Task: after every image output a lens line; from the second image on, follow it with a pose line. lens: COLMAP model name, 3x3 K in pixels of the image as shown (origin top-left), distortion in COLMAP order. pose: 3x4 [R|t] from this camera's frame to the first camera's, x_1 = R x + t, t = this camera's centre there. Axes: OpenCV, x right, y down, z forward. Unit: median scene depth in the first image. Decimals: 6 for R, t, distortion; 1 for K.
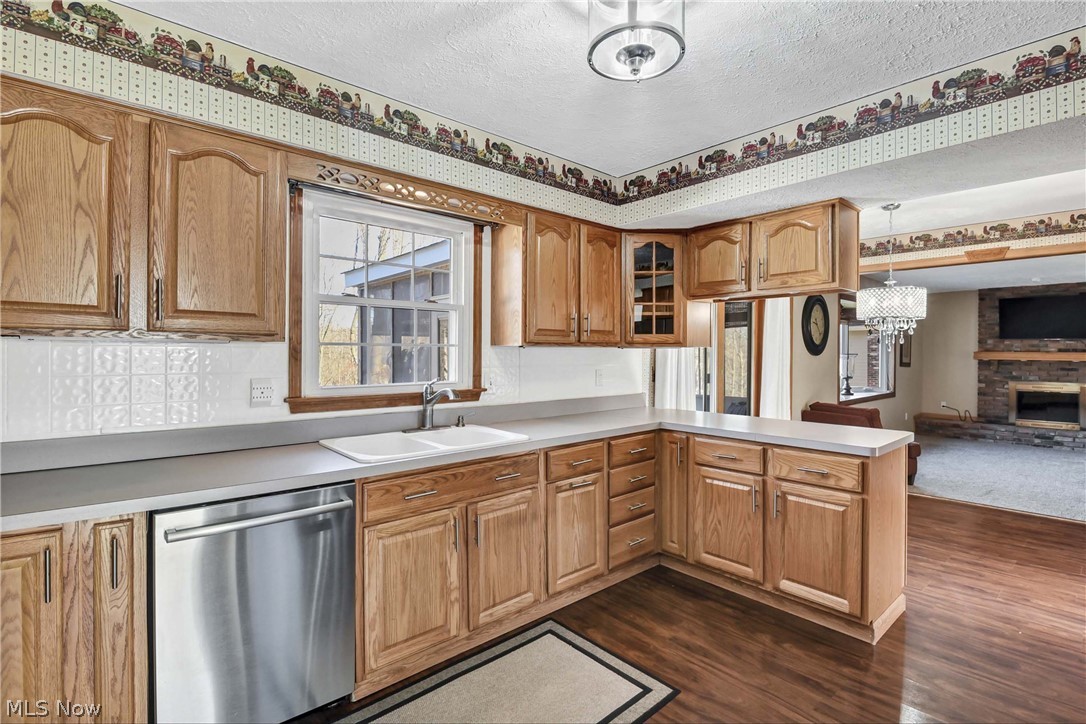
lens RADIAL K [[517.9, 0, 543.7], [0, 517.9, 362.0], [0, 0, 1]] dist [0.000940, -0.008026]
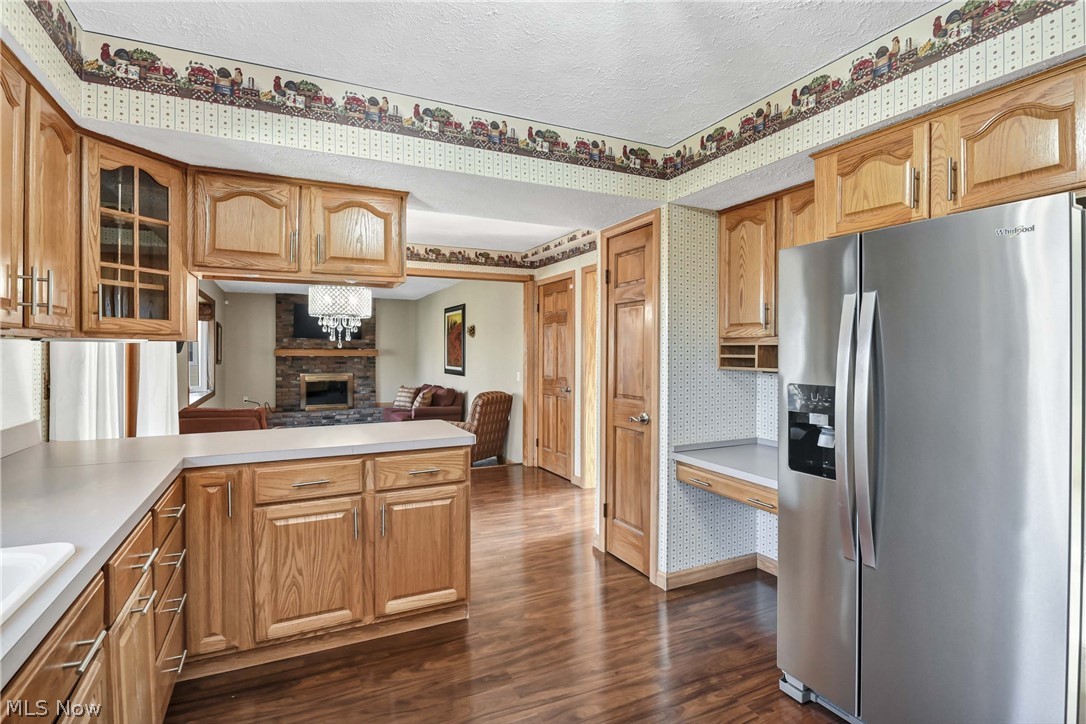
lens RADIAL K [[517.9, 0, 548.5], [0, 517.9, 357.8], [0, 0, 1]] dist [0.000940, -0.008026]
pose [[0.265289, -0.015711, 0.964041, -0.285613], [0.019365, 0.999752, 0.010964, -0.005725], [-0.963974, 0.015760, 0.265528, 0.433437]]
